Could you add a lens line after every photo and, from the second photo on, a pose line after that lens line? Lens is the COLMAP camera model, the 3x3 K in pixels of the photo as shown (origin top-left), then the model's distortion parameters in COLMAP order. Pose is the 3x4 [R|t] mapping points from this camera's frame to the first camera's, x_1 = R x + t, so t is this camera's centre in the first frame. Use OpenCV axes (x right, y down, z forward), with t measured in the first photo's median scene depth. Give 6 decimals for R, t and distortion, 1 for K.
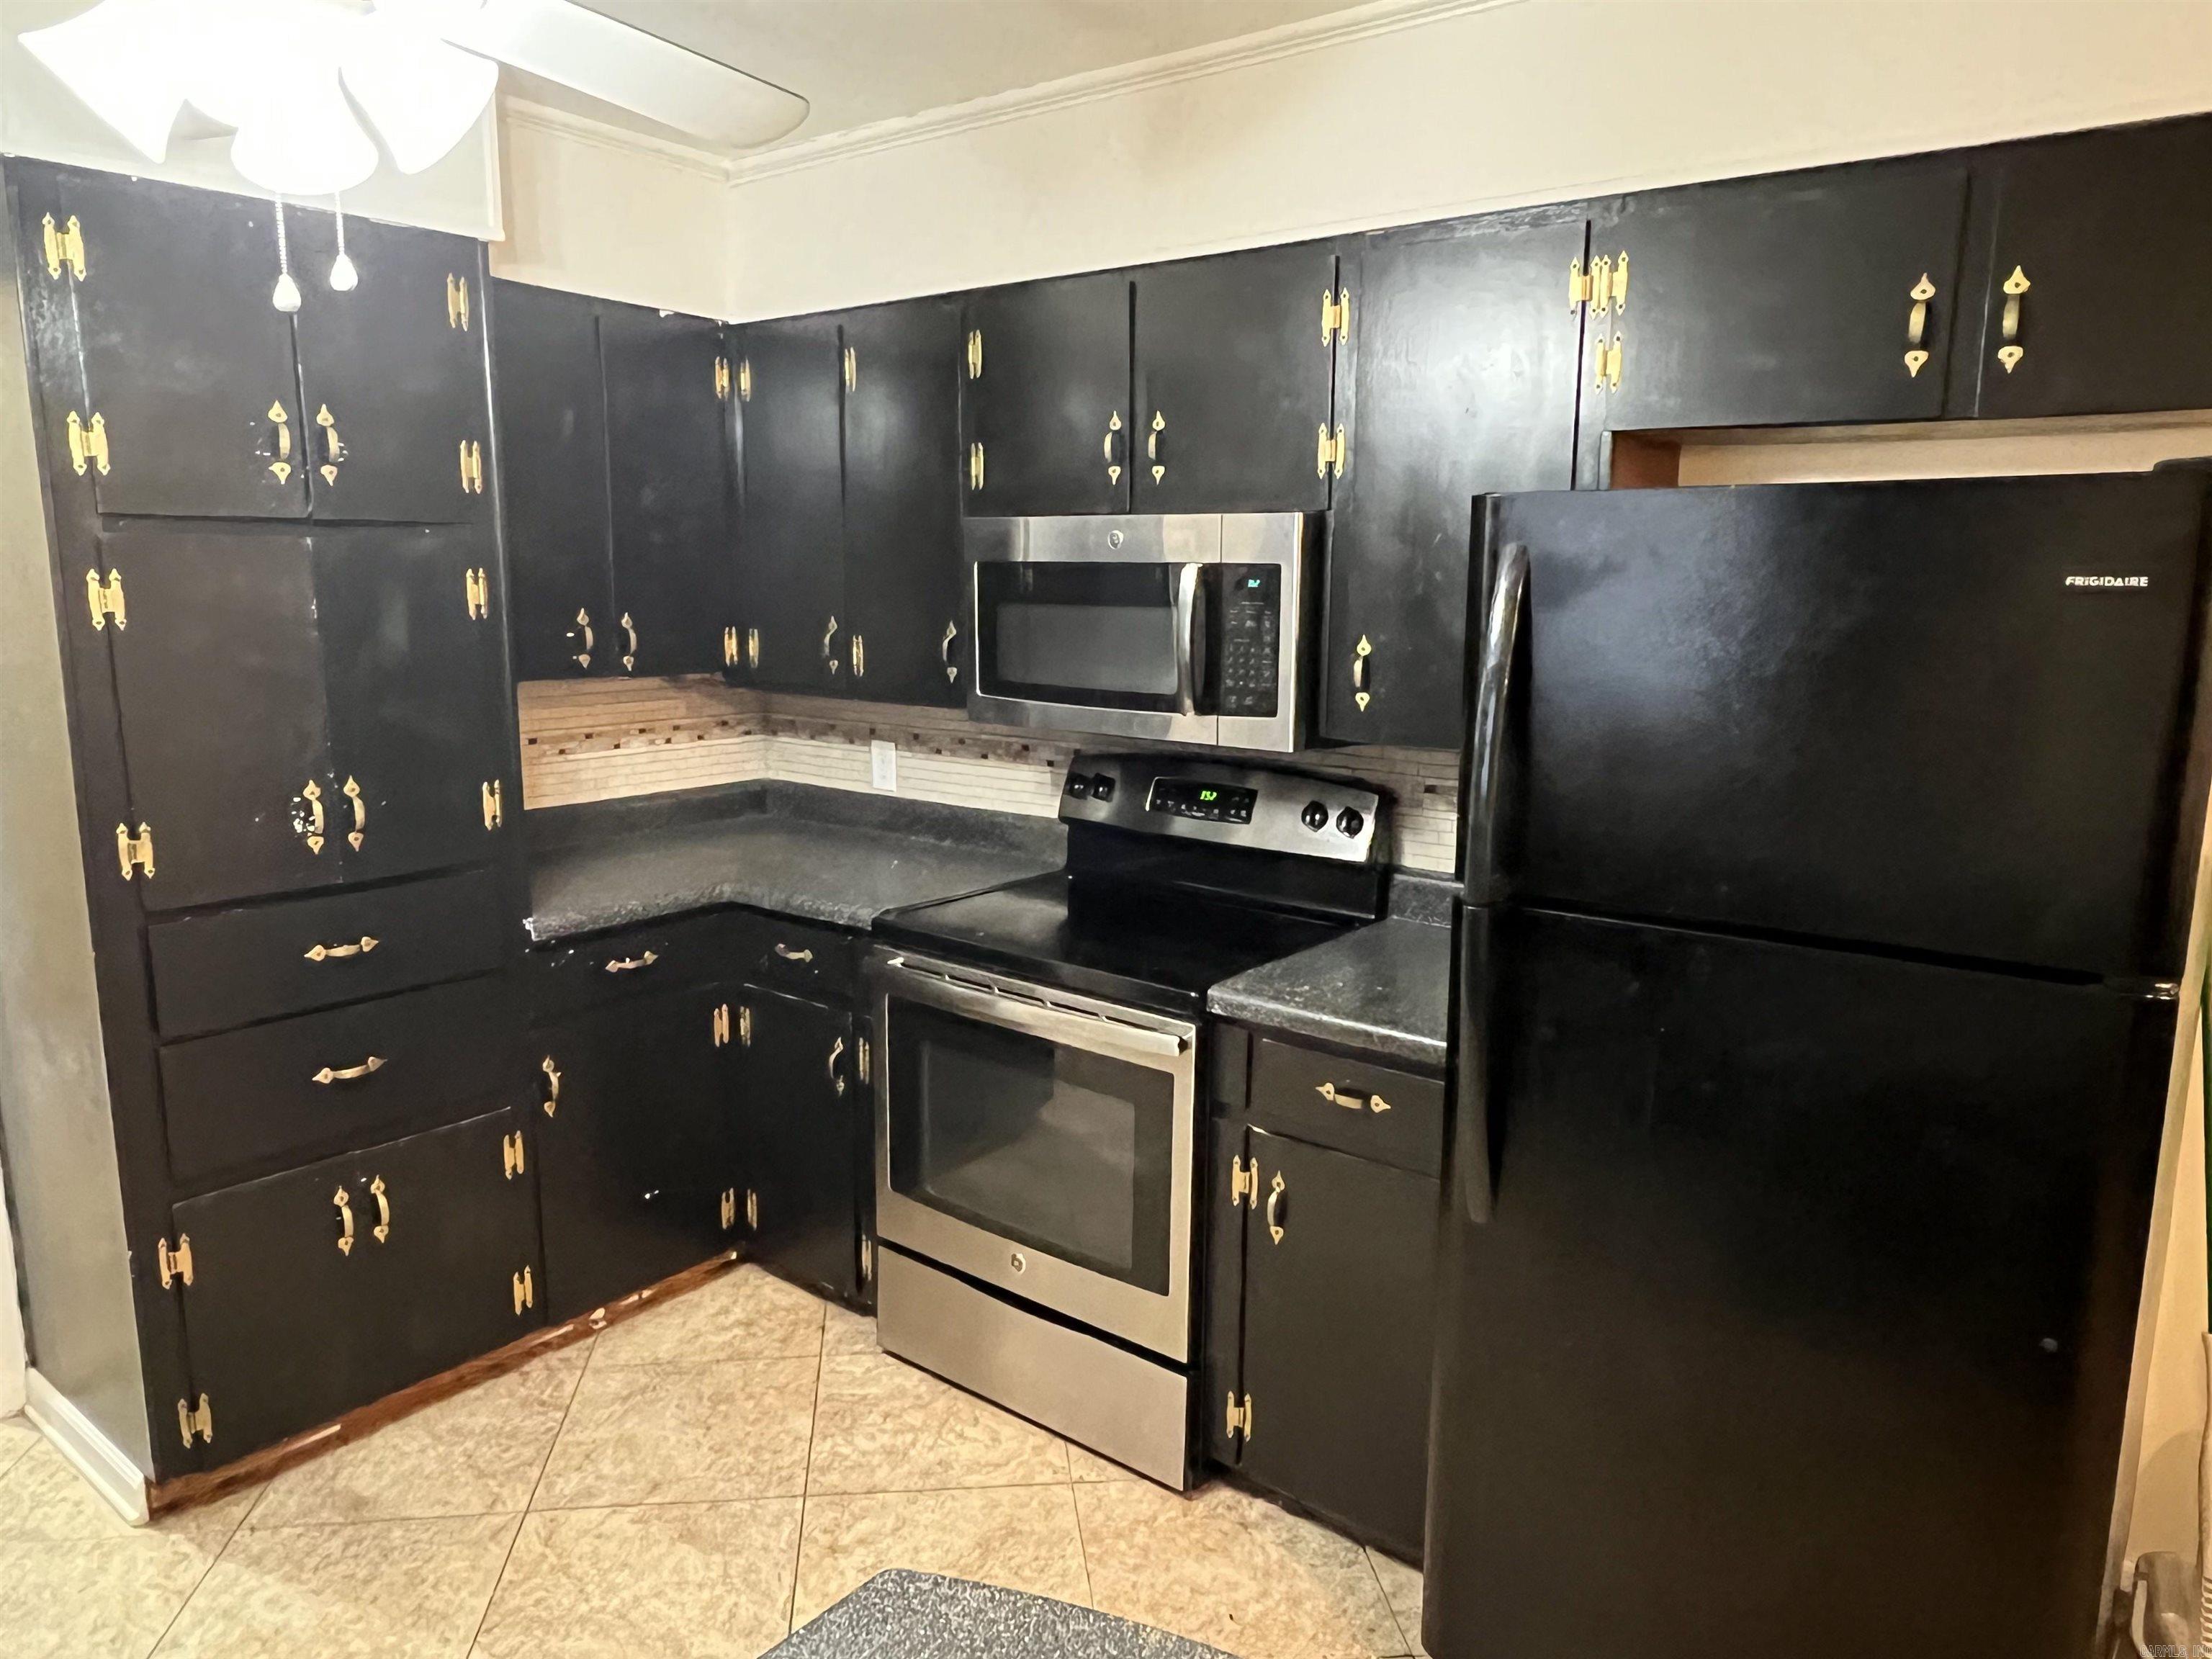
lens RADIAL K [[1467.9, 0, 1106.0], [0, 1467.9, 829.5], [0, 0, 1]] dist [-0.060543, 0.001791]
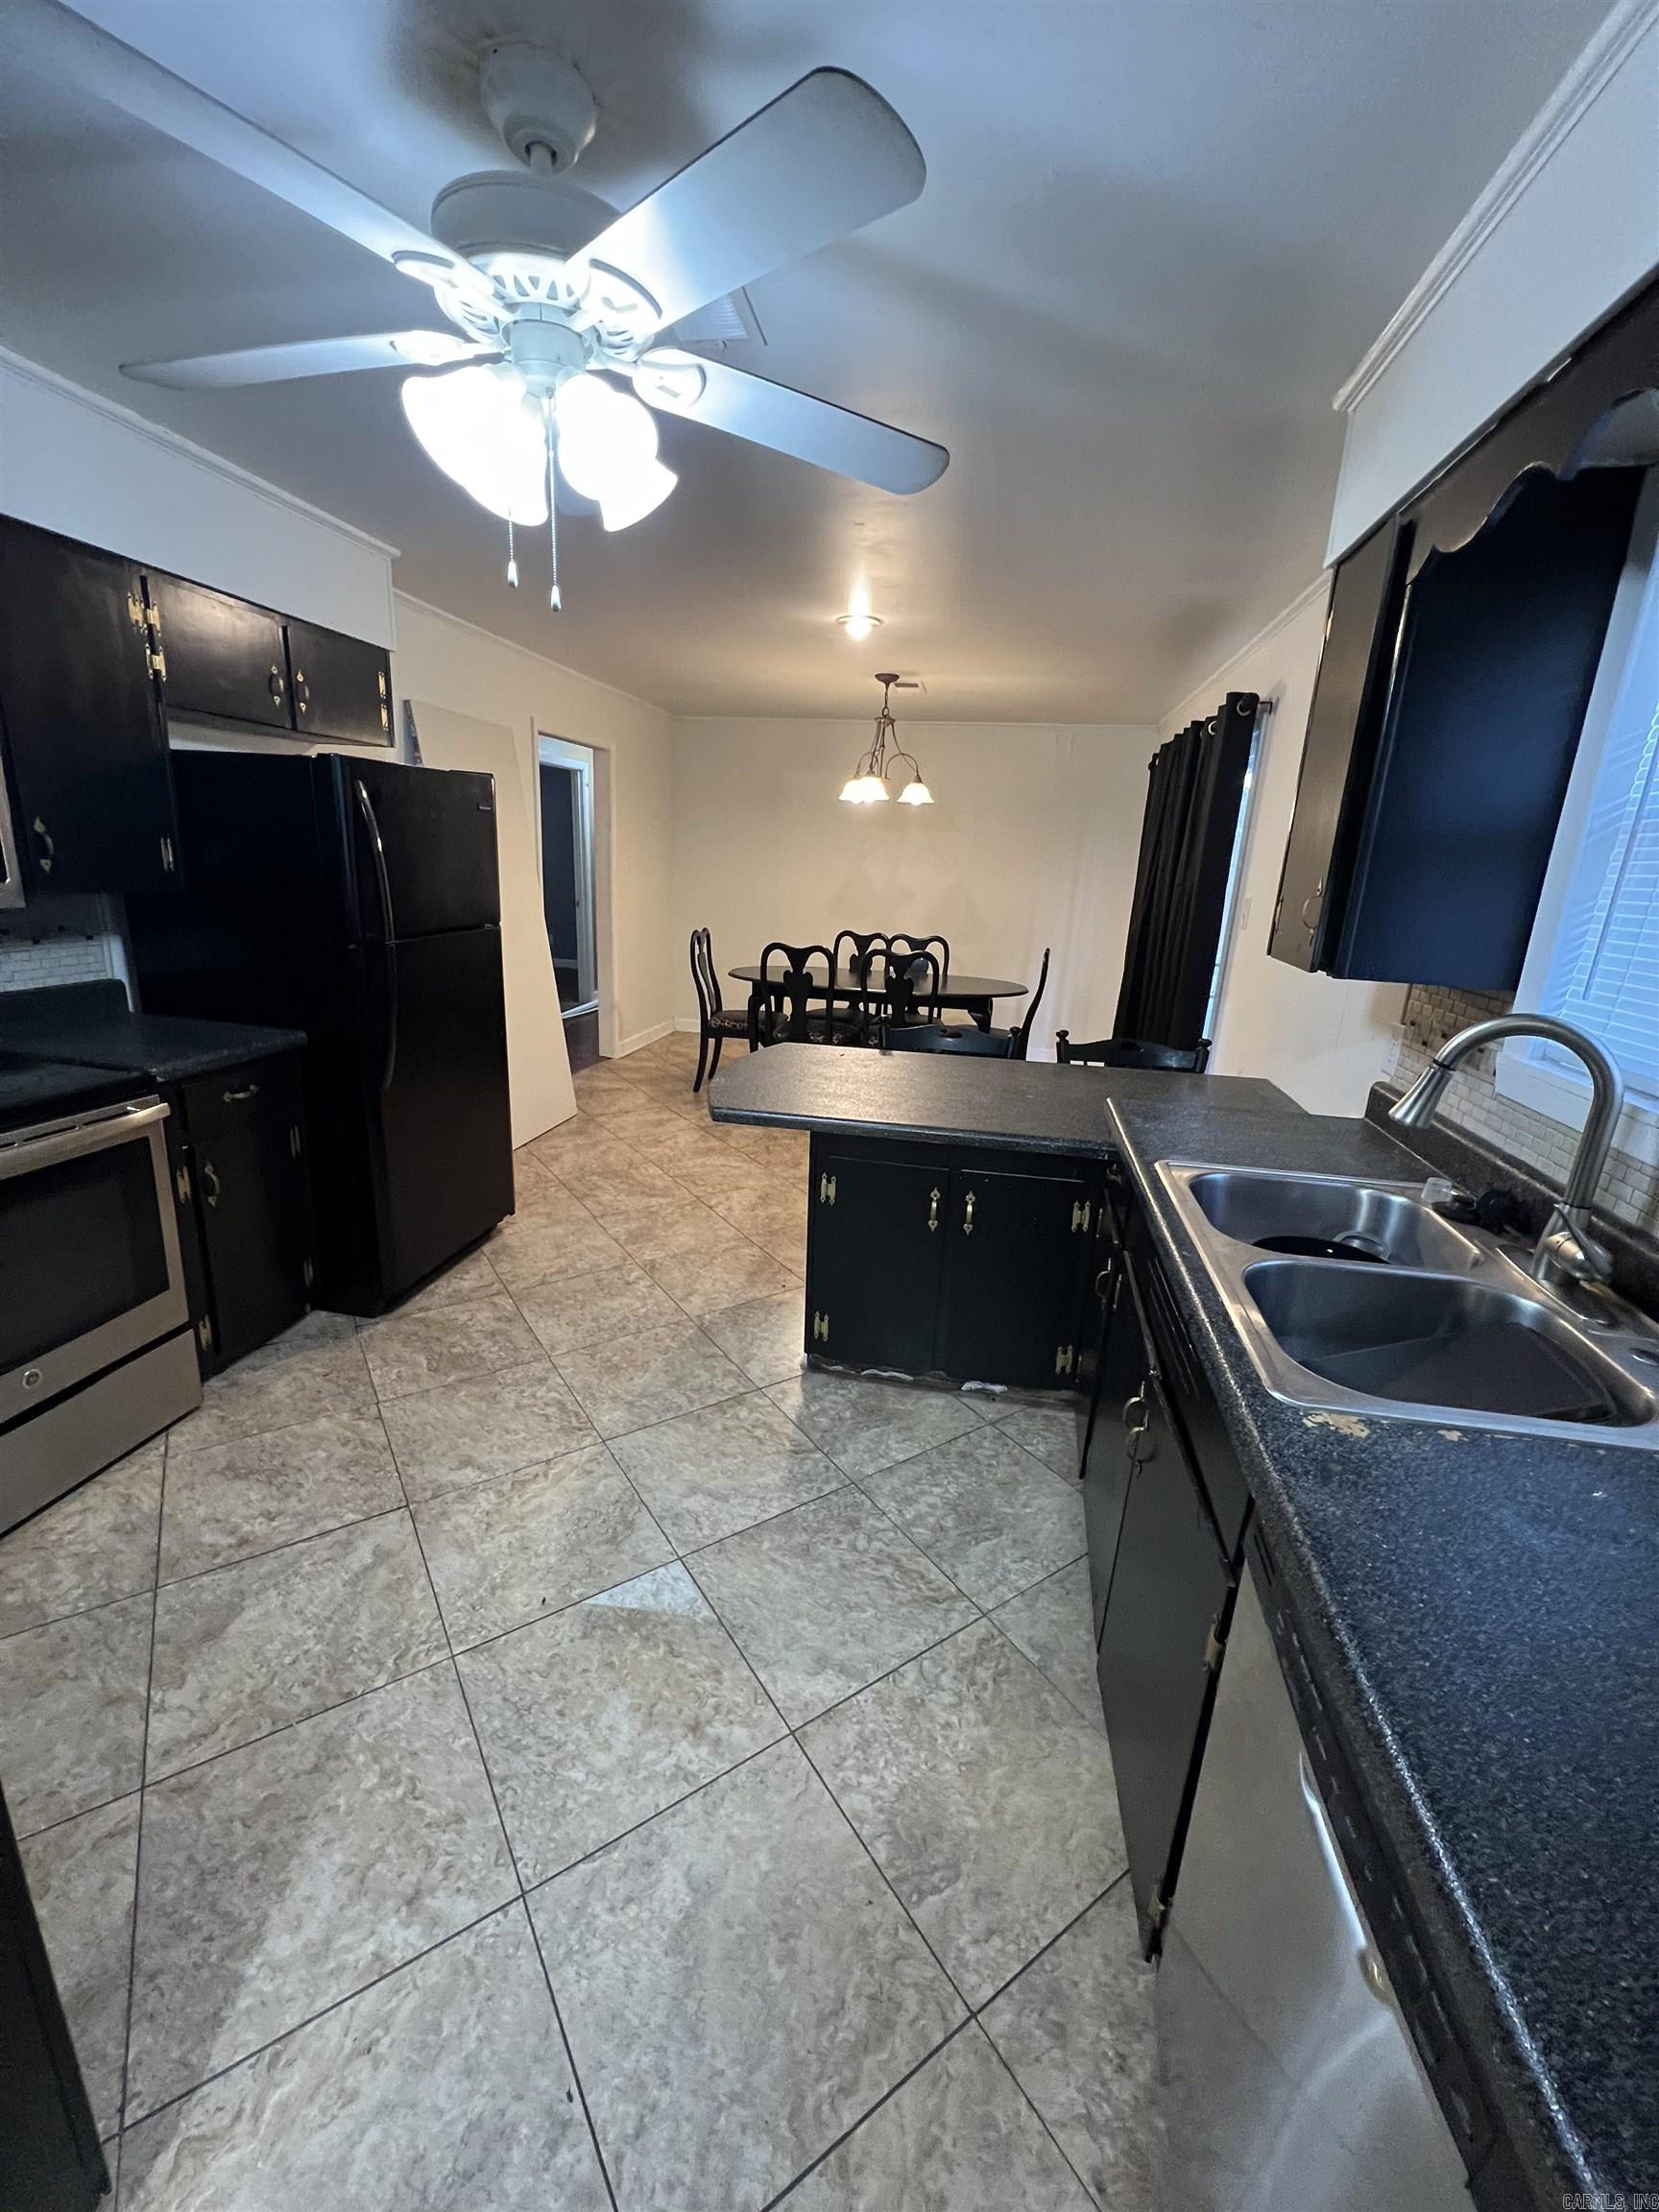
lens RADIAL K [[888.6, 0, 829.5], [0, 888.6, 1106.0], [0, 0, 1]] dist [-0.000759, 0.000358]
pose [[-0.457922, -0.277210, 0.844667, -0.998988], [0.101972, 0.927489, 0.359674, -0.114417], [-0.883124, 0.250835, -0.396451, 0.723646]]
